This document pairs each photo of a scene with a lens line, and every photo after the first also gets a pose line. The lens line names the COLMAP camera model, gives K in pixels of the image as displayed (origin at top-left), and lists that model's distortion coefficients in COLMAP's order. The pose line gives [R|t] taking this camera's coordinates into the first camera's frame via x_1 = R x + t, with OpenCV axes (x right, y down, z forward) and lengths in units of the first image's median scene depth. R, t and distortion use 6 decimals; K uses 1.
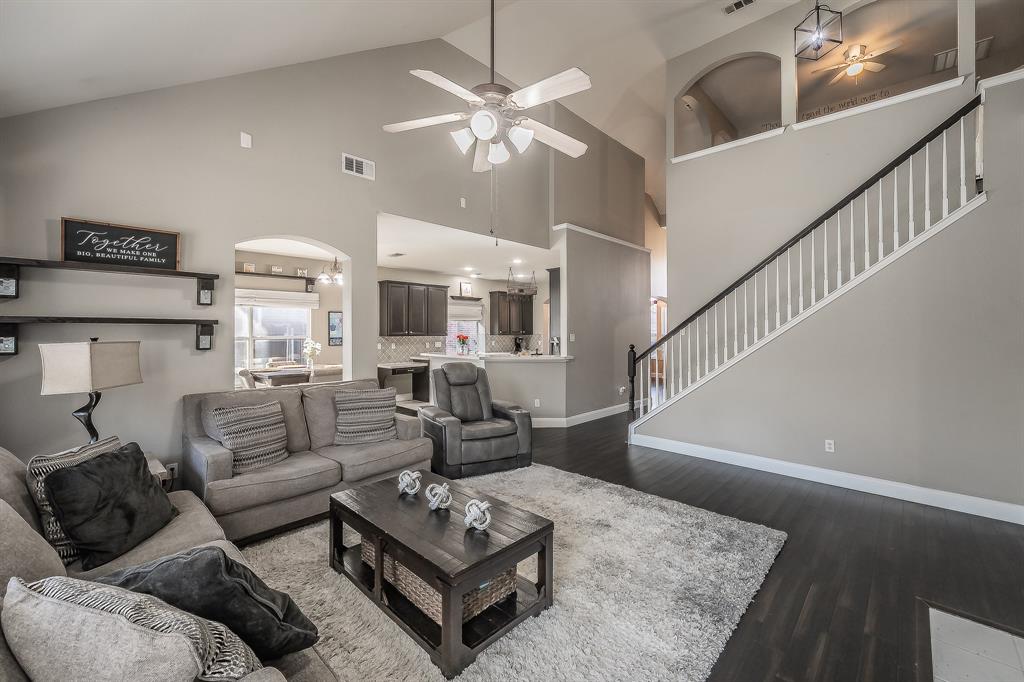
lens RADIAL K [[409.6, 0, 516.5], [0, 409.6, 336.1], [0, 0, 1]] dist [-0.000243, 0.000052]
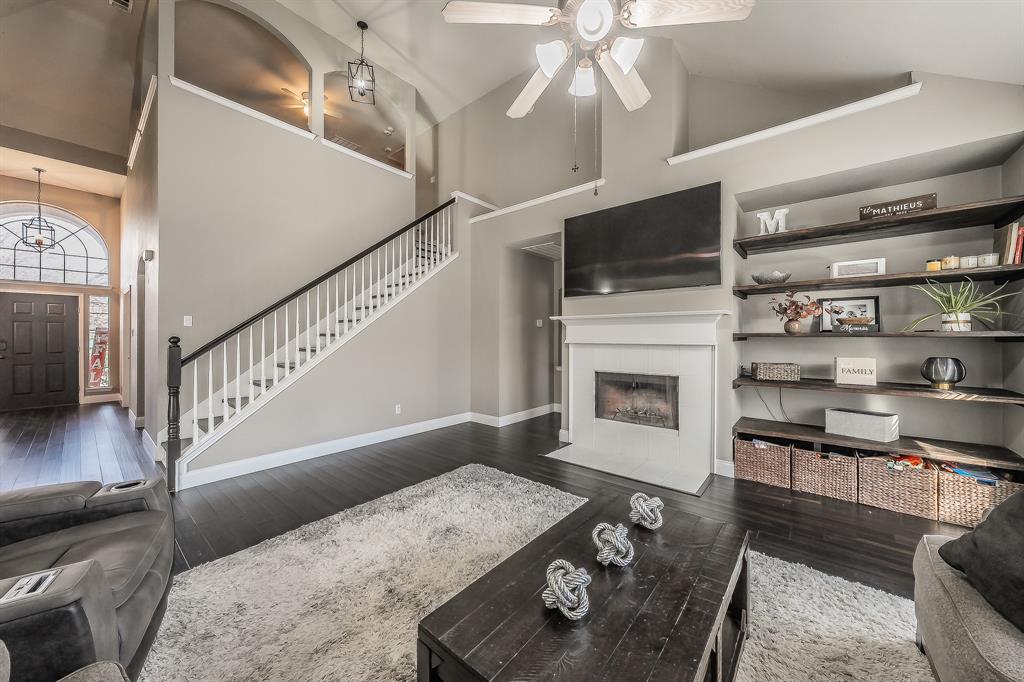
lens RADIAL K [[368.0, 0, 511.8], [0, 368.0, 332.1], [0, 0, 1]] dist [-0.000082, -0.000020]
pose [[-0.061089, 0.015715, 0.998009, -0.514605], [0.015738, 0.999767, -0.014780, 0.047367], [-0.998008, 0.014804, -0.061322, 0.801021]]
